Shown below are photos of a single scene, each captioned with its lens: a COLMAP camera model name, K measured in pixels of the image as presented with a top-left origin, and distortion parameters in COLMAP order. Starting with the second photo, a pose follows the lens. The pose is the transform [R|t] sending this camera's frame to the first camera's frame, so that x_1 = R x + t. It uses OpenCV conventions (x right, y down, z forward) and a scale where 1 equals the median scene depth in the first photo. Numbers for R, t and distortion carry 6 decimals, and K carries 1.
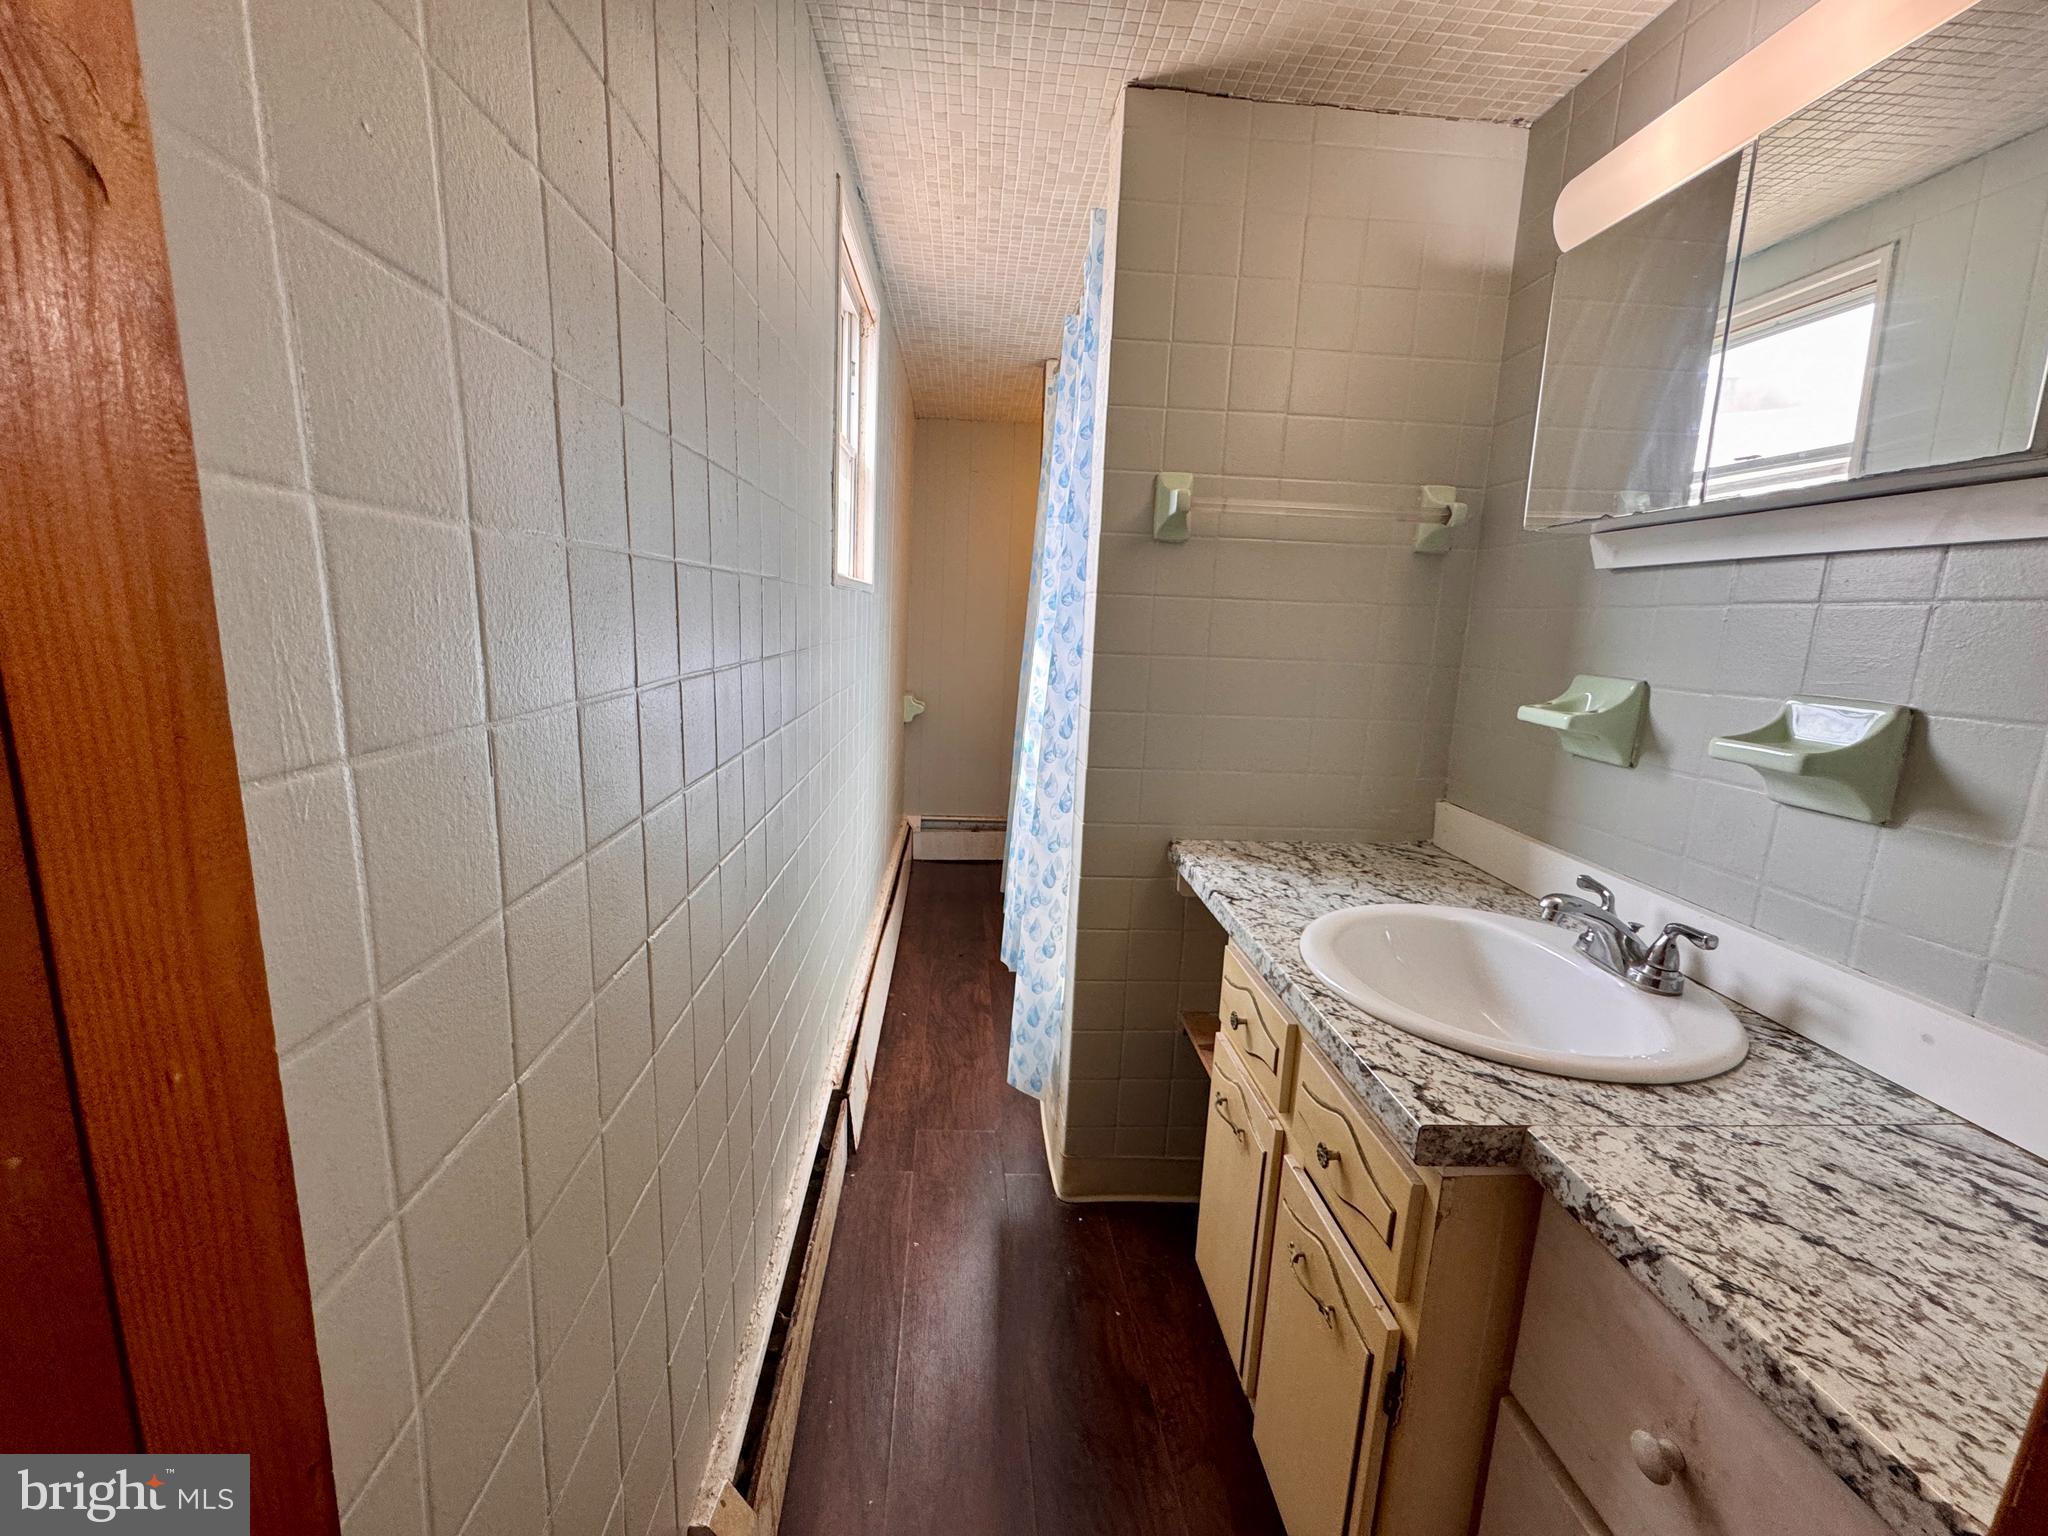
lens RADIAL K [[814.2, 0, 1021.2], [0, 814.2, 763.7], [0, 0, 1]] dist [-0.004838, 0.000713]
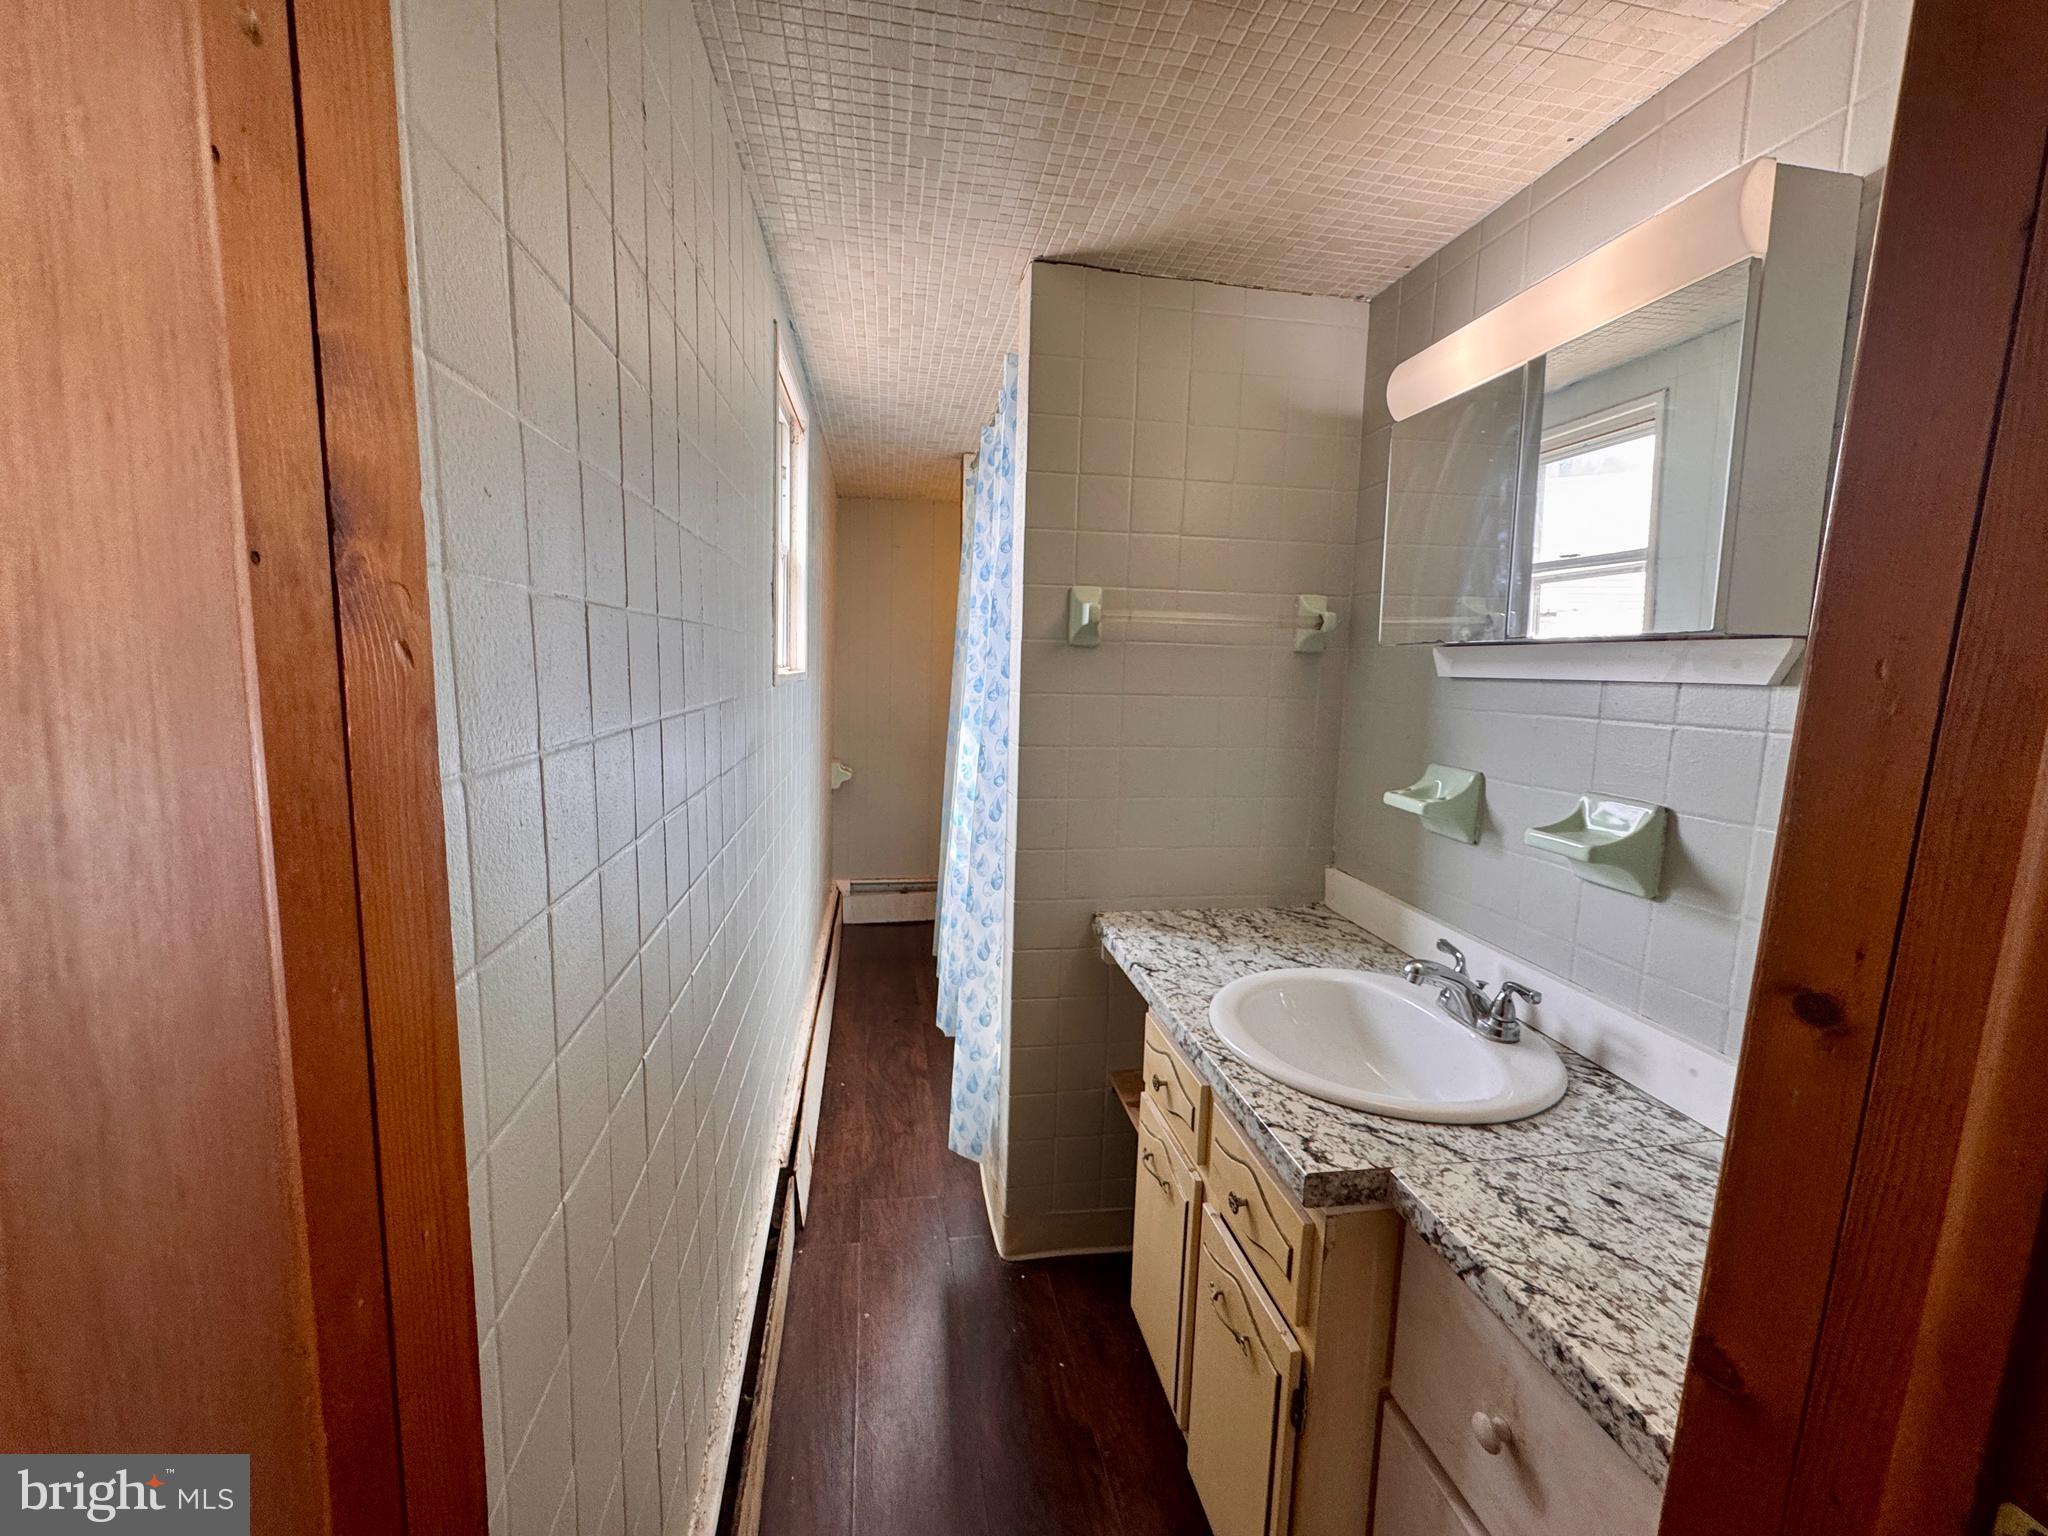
lens RADIAL K [[814.2, 0, 1019.5], [0, 814.2, 764.8], [0, 0, 1]] dist [-0.004838, 0.000713]
pose [[0.995094, -0.026661, 0.095279, -0.020368], [0.031640, 0.998191, -0.051131, -0.069861], [-0.093743, 0.053895, 0.994137, -0.119869]]
